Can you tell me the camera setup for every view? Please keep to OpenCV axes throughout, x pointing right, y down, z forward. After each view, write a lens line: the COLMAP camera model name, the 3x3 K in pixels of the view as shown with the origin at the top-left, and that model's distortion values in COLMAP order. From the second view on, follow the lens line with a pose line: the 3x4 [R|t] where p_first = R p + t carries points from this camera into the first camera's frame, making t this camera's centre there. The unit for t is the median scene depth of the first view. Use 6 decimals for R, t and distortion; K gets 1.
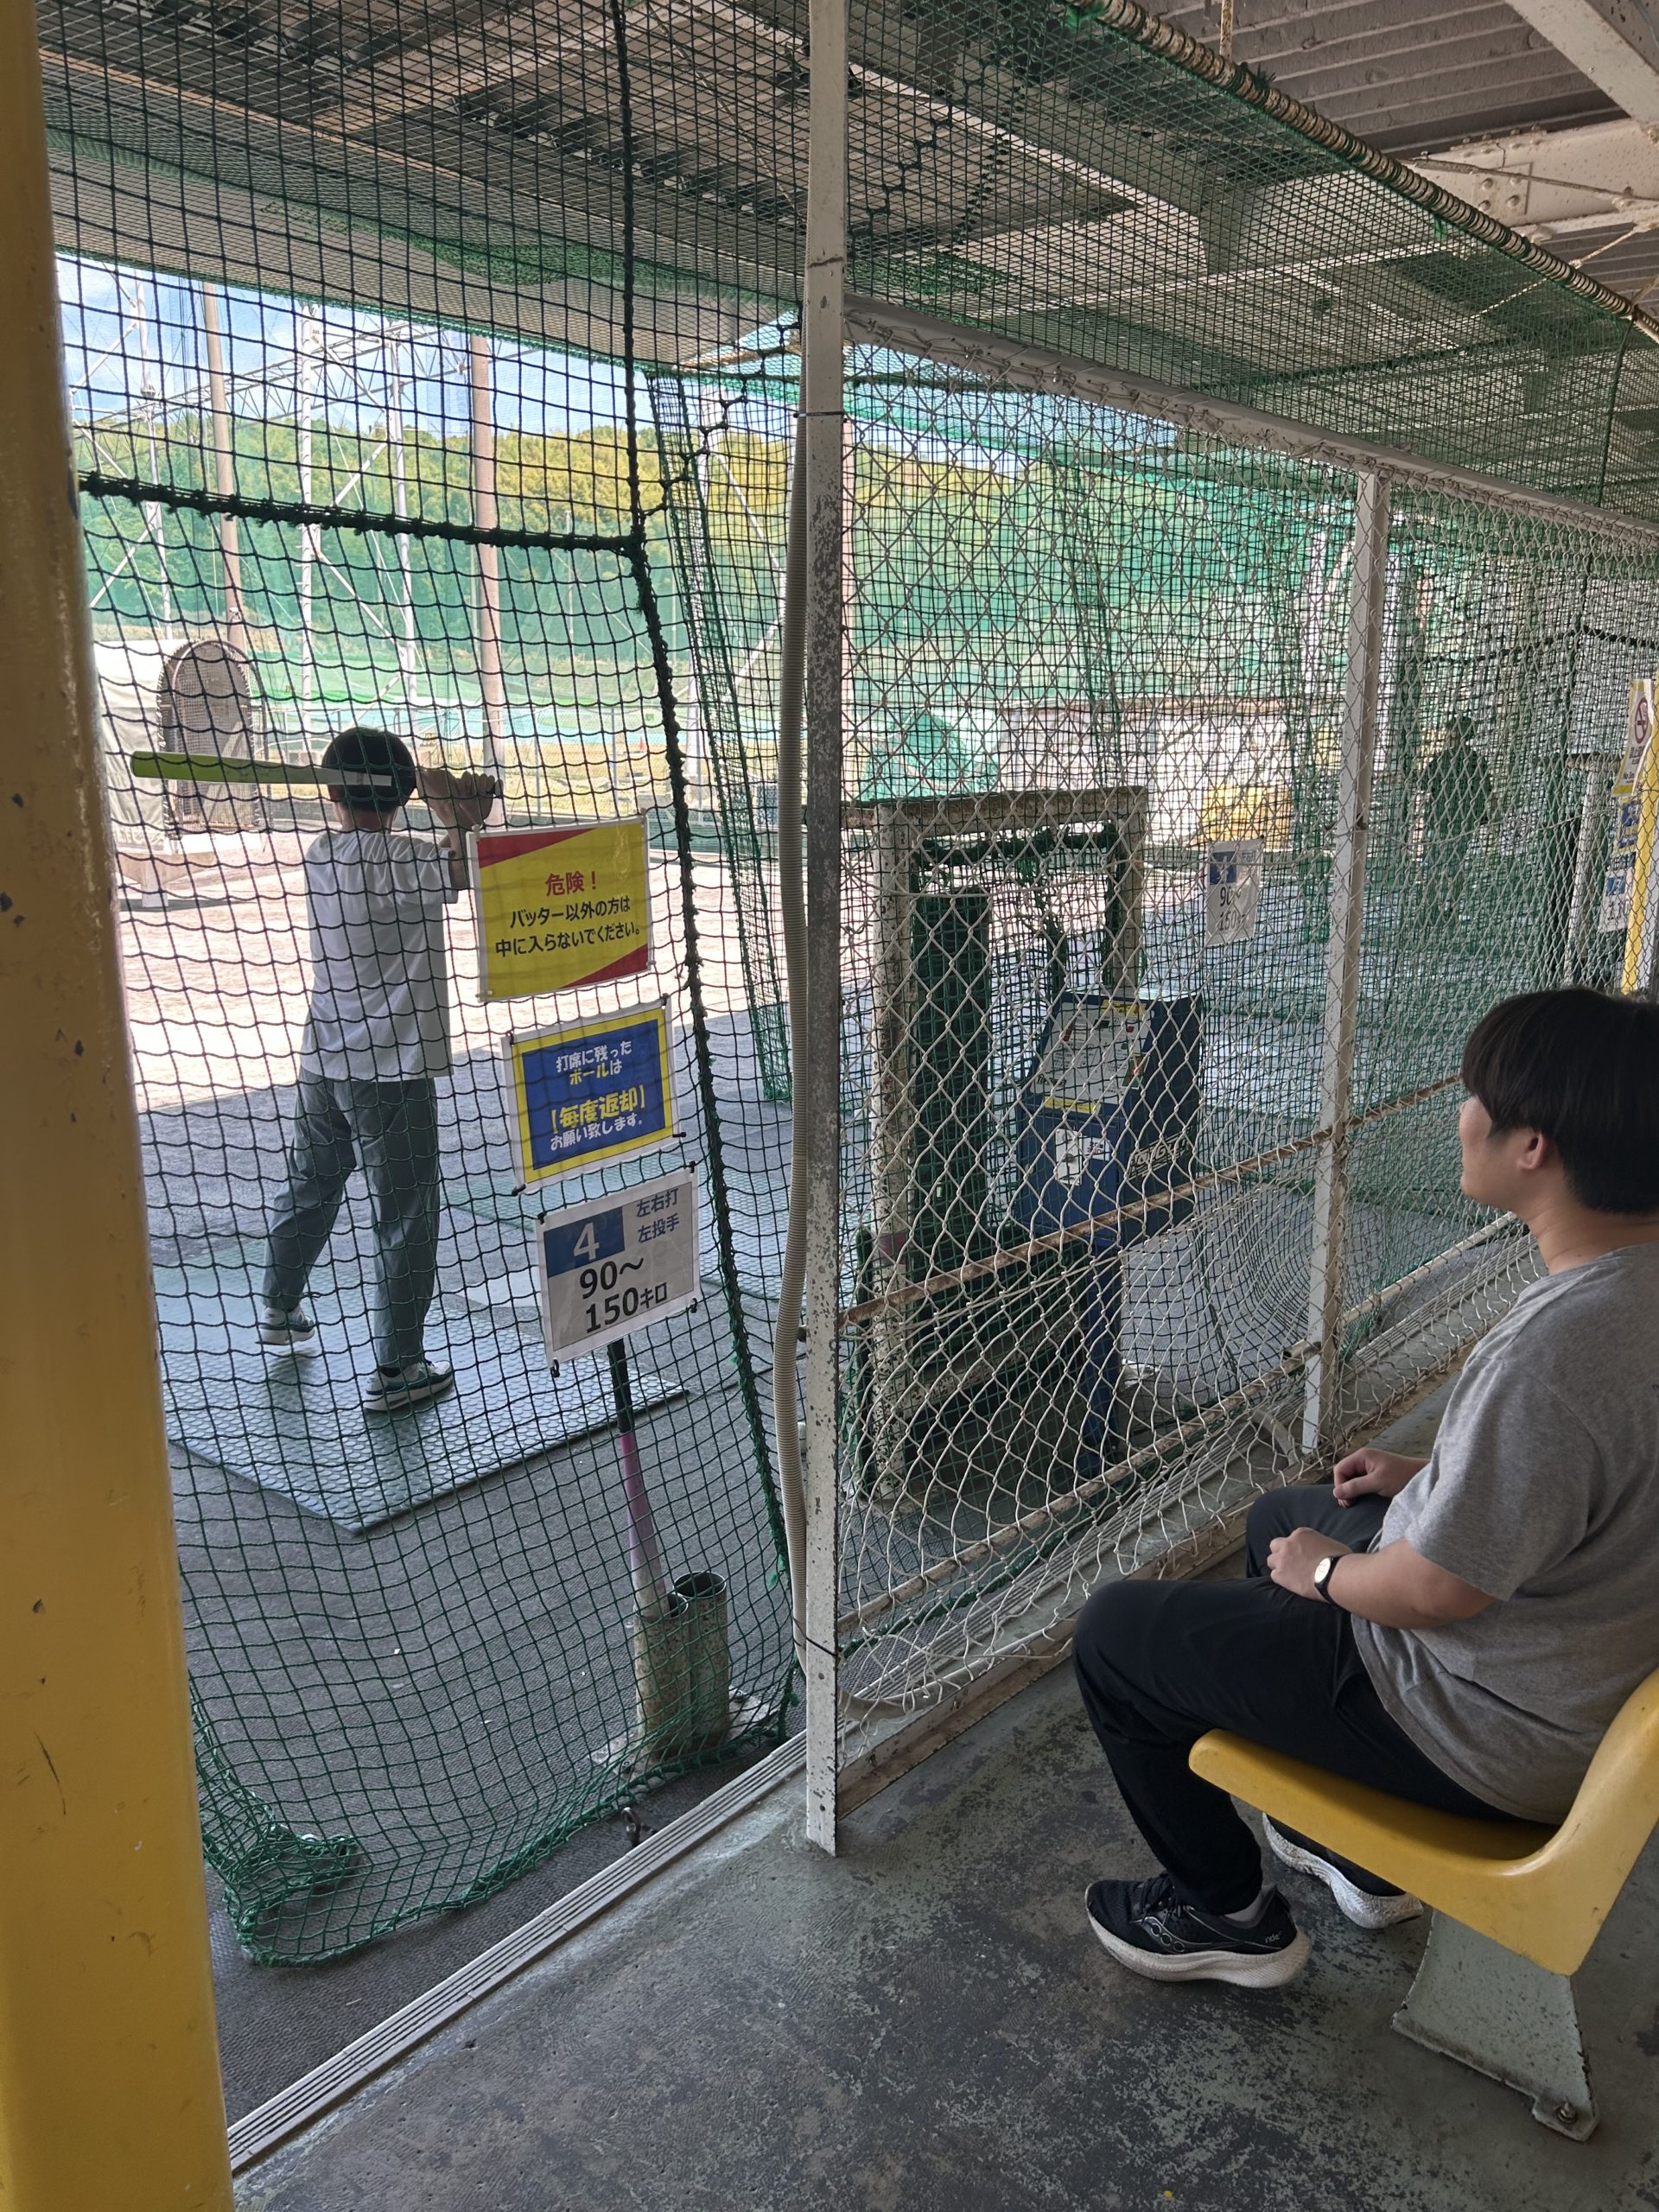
lens RADIAL K [[1684.0, 0, 841.2], [0, 1684.0, 1101.5], [0, 0, 1]] dist [0.109377, -0.181844]
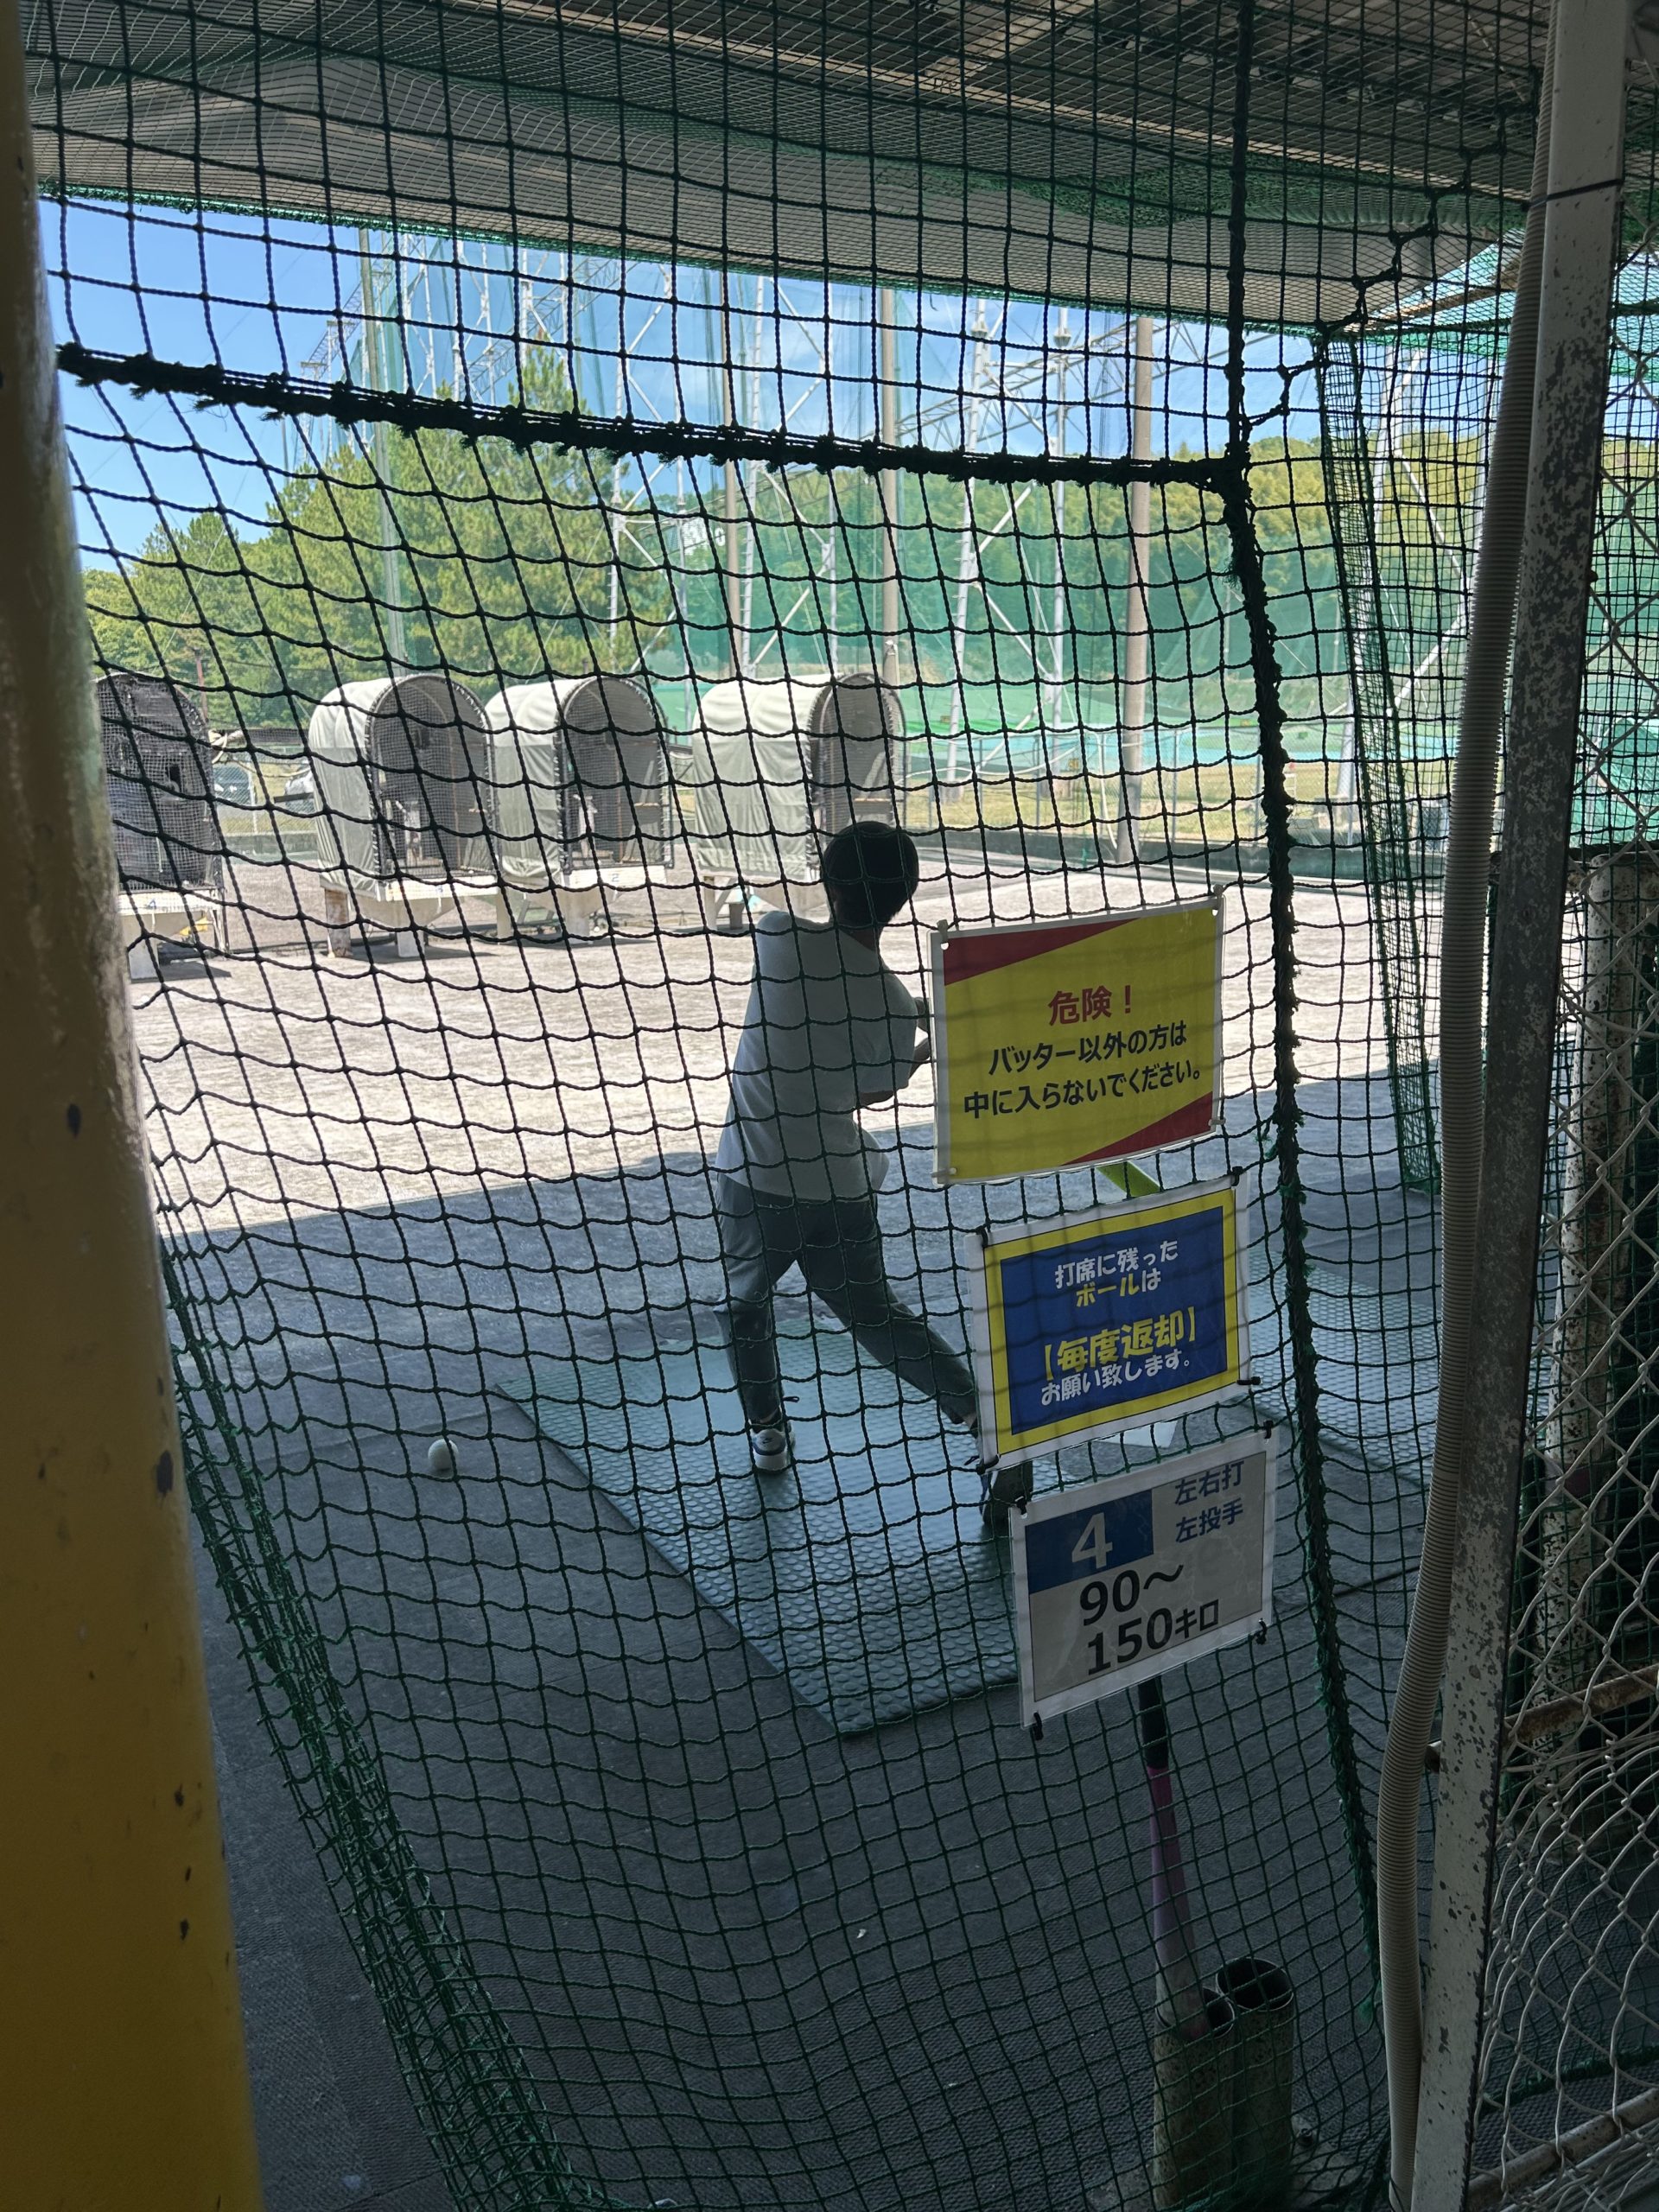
lens RADIAL K [[1684.0, 0, 841.2], [0, 1684.0, 1101.5], [0, 0, 1]] dist [0.109377, -0.181844]
pose [[0.931976, 0.056150, -0.358146, -0.015189], [-0.060528, 0.998166, -0.001015, -0.080914], [0.357432, 0.022624, 0.933665, 0.346839]]
